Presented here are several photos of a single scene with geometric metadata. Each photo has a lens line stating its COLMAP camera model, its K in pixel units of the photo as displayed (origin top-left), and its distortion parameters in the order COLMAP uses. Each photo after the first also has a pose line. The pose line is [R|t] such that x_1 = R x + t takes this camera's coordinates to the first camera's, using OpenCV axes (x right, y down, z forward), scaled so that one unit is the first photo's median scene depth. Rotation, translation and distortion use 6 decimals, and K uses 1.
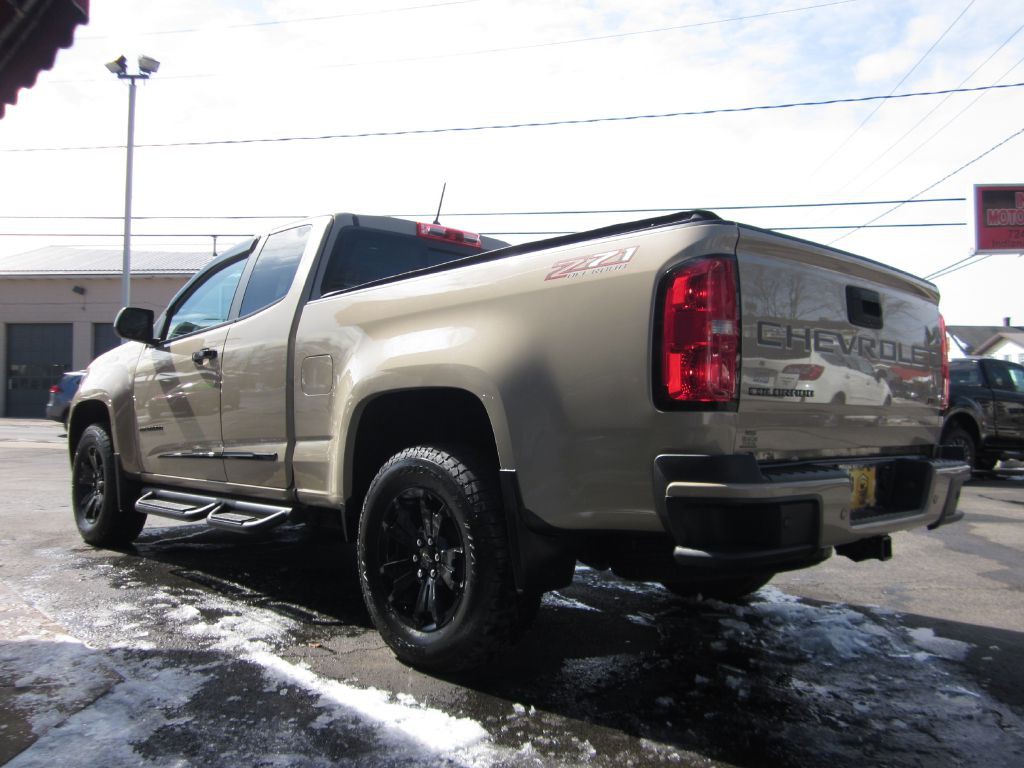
lens RADIAL K [[851.3, 0, 512.0], [0, 851.3, 384.0], [0, 0, 1]] dist [-0.038958, 0.011147]
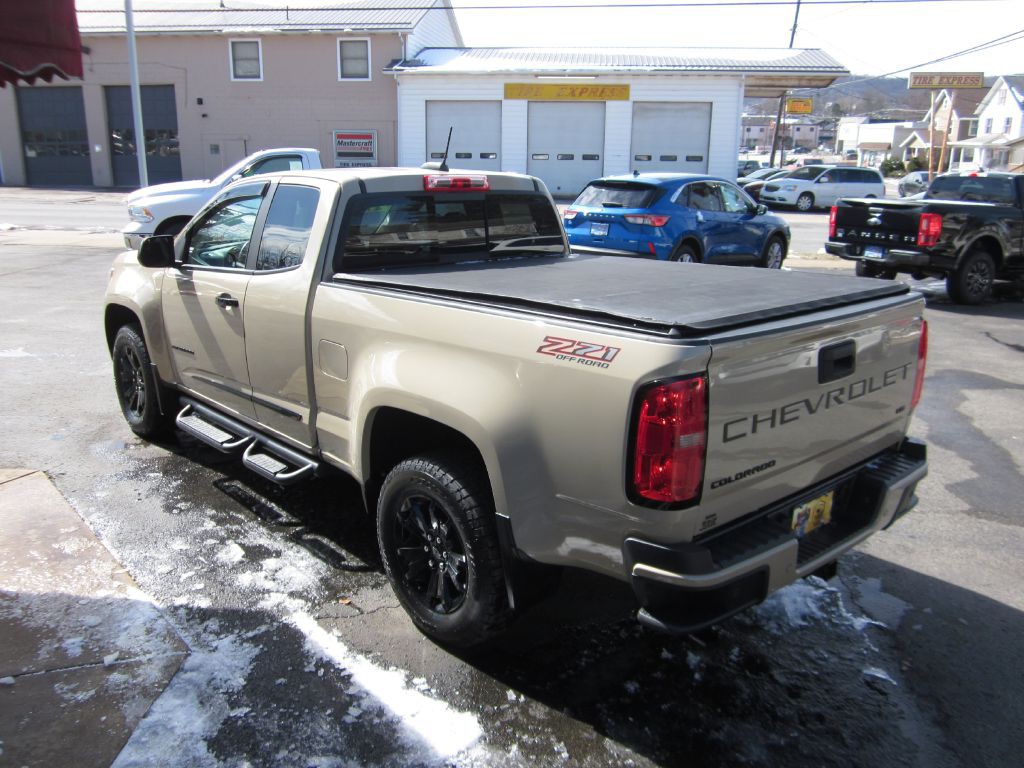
lens RADIAL K [[851.3, 0, 512.0], [0, 851.3, 384.0], [0, 0, 1]] dist [-0.038958, 0.011147]
pose [[0.999559, 0.010046, -0.027938, 0.035045], [-0.001733, 0.959144, 0.282912, -0.360835], [0.029639, -0.282739, 0.958739, -0.048891]]
